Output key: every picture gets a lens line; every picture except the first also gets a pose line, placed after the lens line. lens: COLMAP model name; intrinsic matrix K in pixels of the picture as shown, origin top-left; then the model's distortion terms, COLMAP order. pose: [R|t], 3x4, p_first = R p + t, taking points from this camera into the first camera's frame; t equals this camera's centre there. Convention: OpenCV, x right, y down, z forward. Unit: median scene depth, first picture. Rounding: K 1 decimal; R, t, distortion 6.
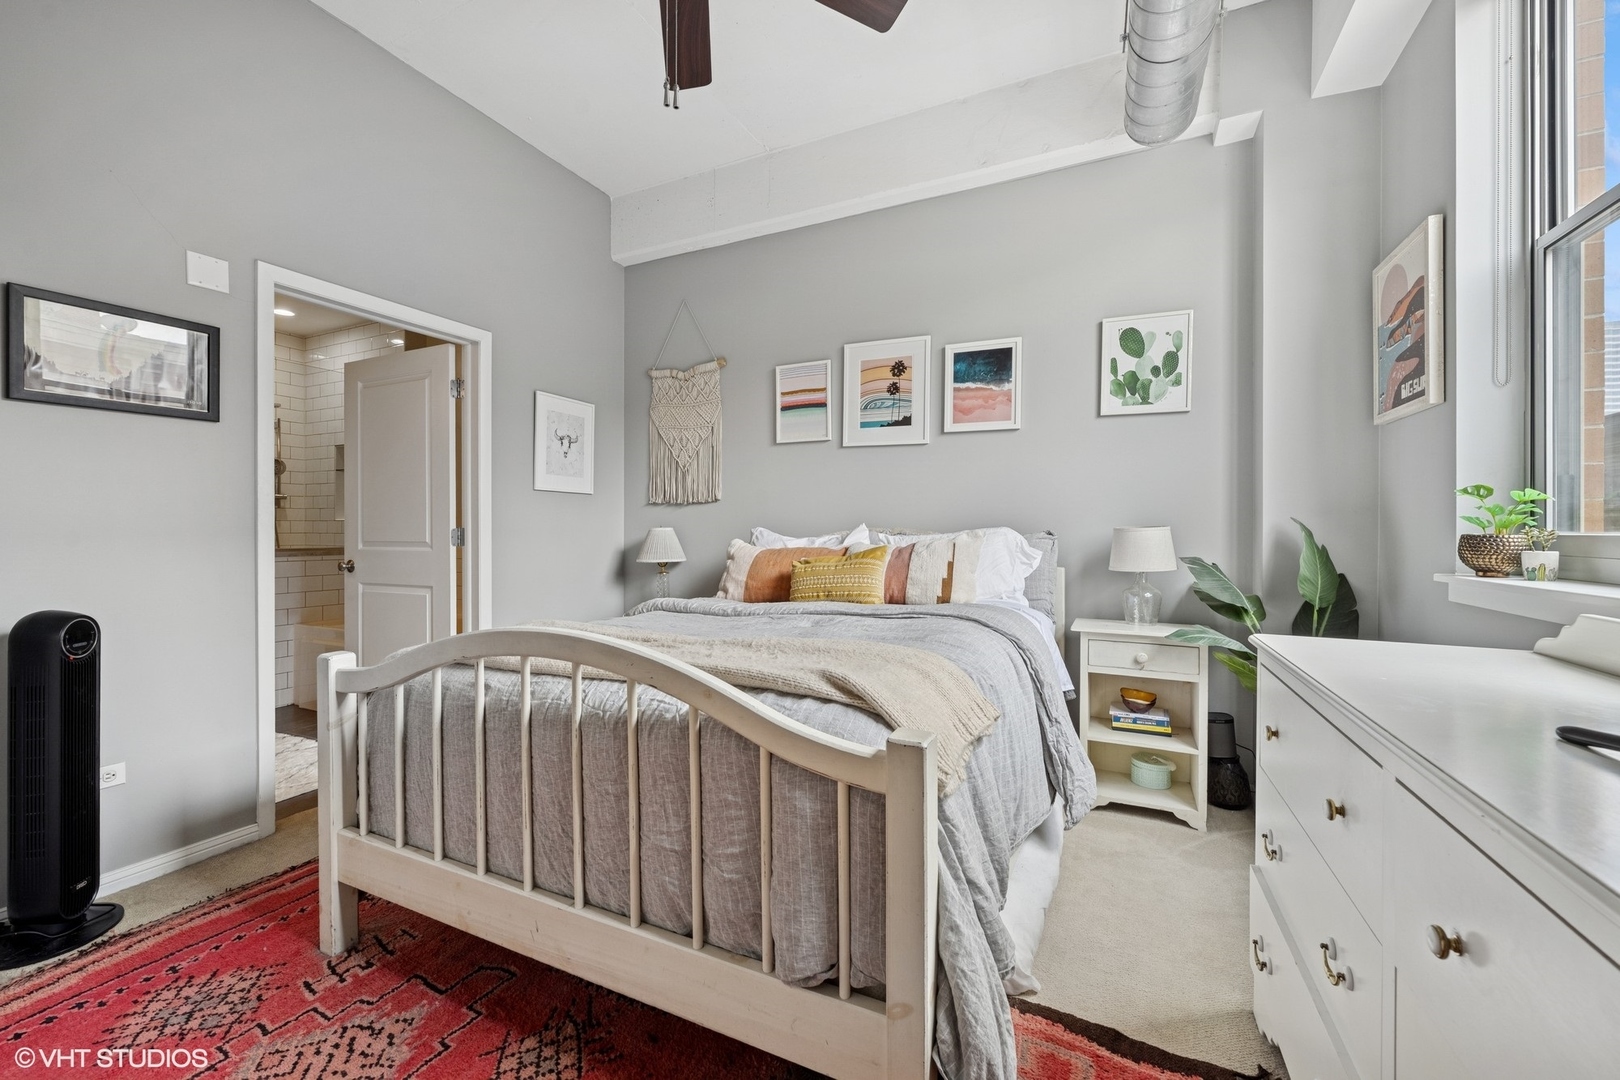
lens RADIAL K [[644.7, 0, 810.0], [0, 644.7, 540.0], [0, 0, 1]] dist [-0.001165, -0.000044]
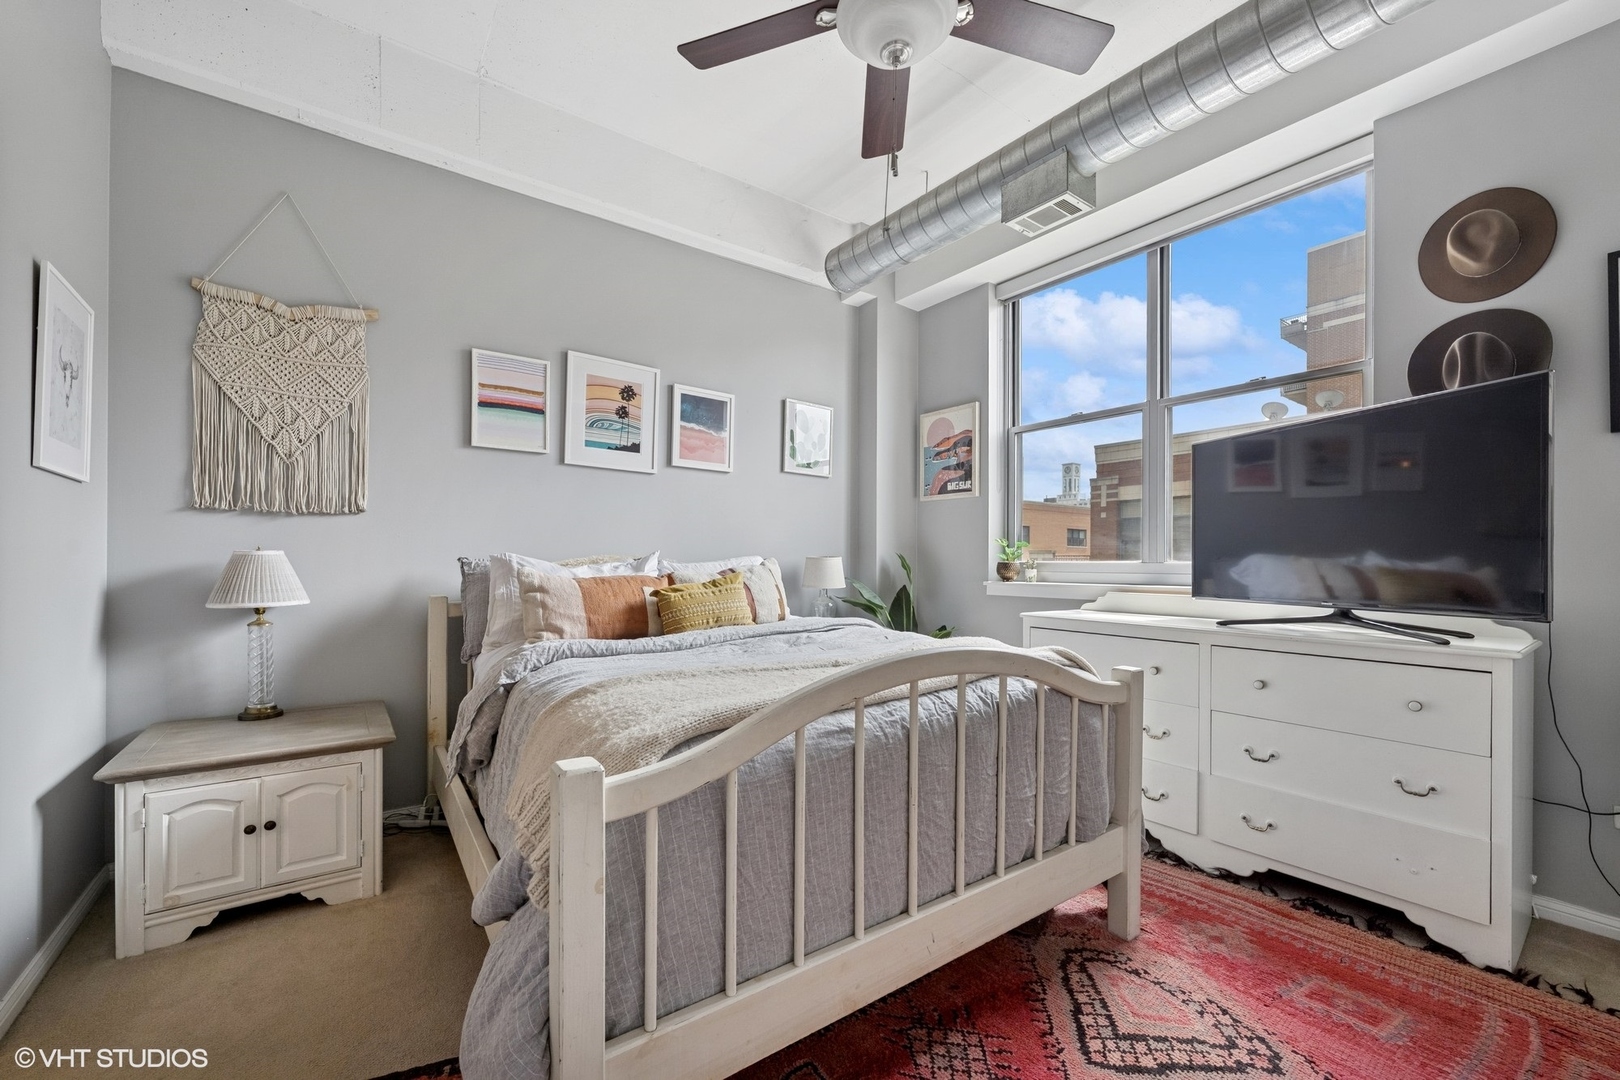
lens RADIAL K [[660.4, 0, 809.6], [0, 660.4, 566.5], [0, 0, 1]] dist [-0.000408, -0.000056]
pose [[0.476087, -0.002232, 0.879395, -0.618947], [0.008420, 0.999963, -0.002021, 0.002066], [-0.879358, 0.008366, 0.476088, 0.283307]]
